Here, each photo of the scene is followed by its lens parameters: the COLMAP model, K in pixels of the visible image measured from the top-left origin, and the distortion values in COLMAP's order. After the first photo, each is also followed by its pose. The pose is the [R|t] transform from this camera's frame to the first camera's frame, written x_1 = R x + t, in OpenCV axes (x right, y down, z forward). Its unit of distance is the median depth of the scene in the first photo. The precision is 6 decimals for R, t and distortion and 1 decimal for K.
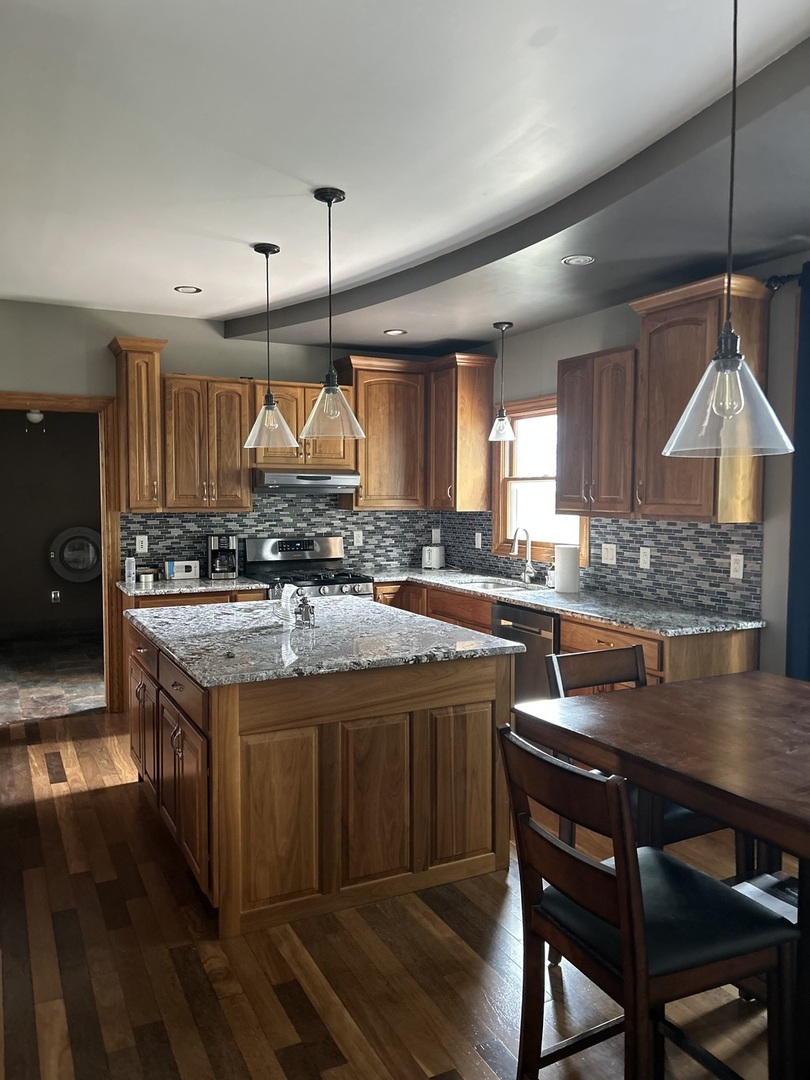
lens RADIAL K [[815.8, 0, 399.2], [0, 815.8, 540.9], [0, 0, 1]] dist [0.034260, -0.032880]
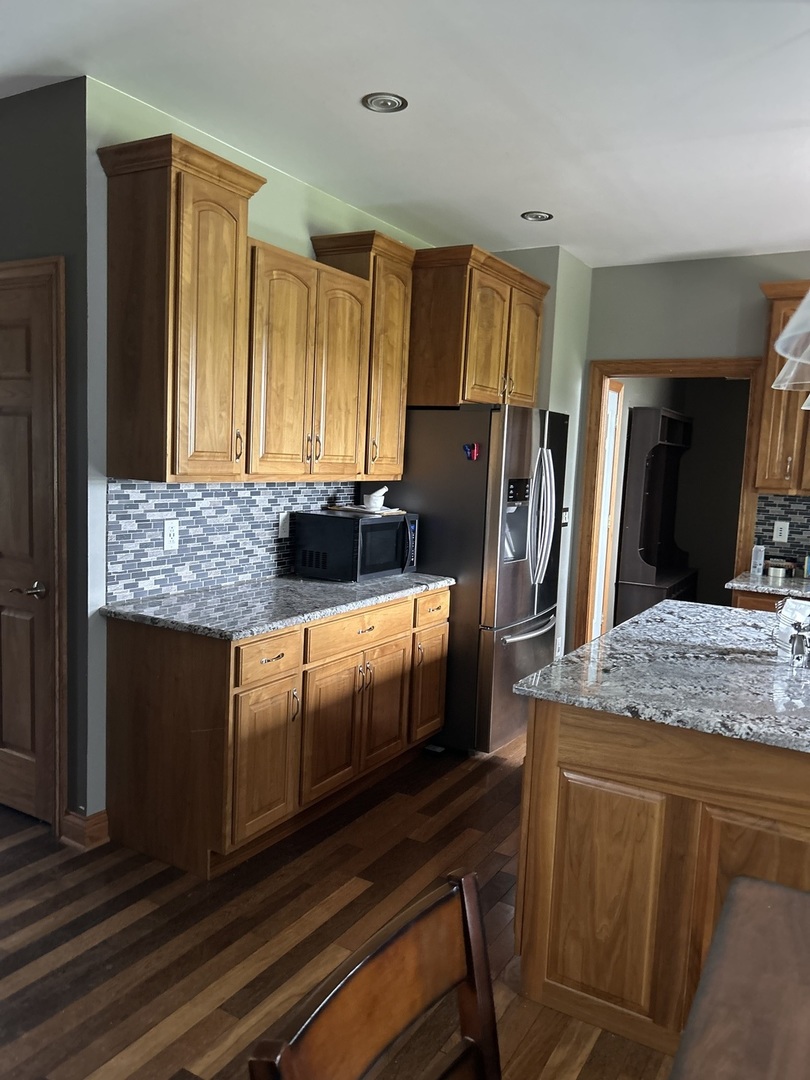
lens RADIAL K [[815.8, 0, 396.5], [0, 815.8, 548.8], [0, 0, 1]] dist [0.034260, -0.032880]
pose [[0.525983, 0.118604, -0.842185, 0.189329], [-0.089130, 0.992463, 0.084102, -0.014241], [0.845812, 0.030828, 0.532589, 0.219117]]
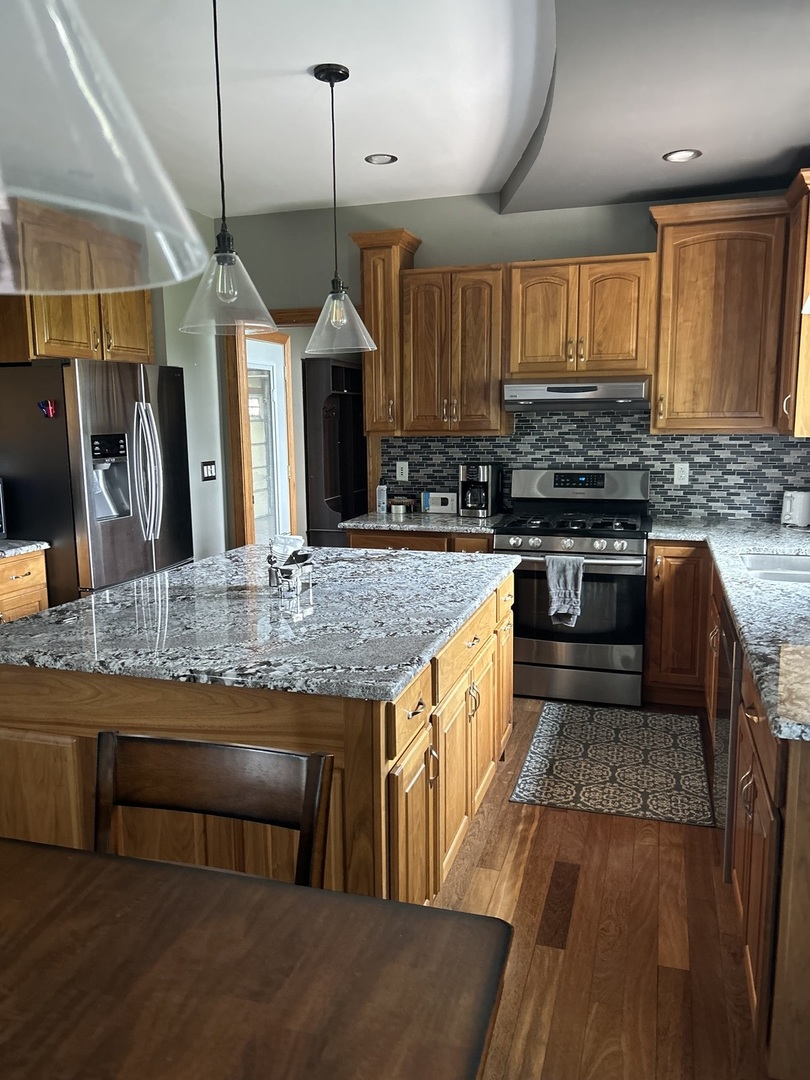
lens RADIAL K [[815.8, 0, 404.6], [0, 815.8, 539.9], [0, 0, 1]] dist [0.034260, -0.032880]
pose [[0.707518, 0.098885, -0.699742, 0.318520], [-0.029048, 0.993394, 0.111012, -0.020394], [0.706098, -0.058217, 0.705717, 0.369929]]
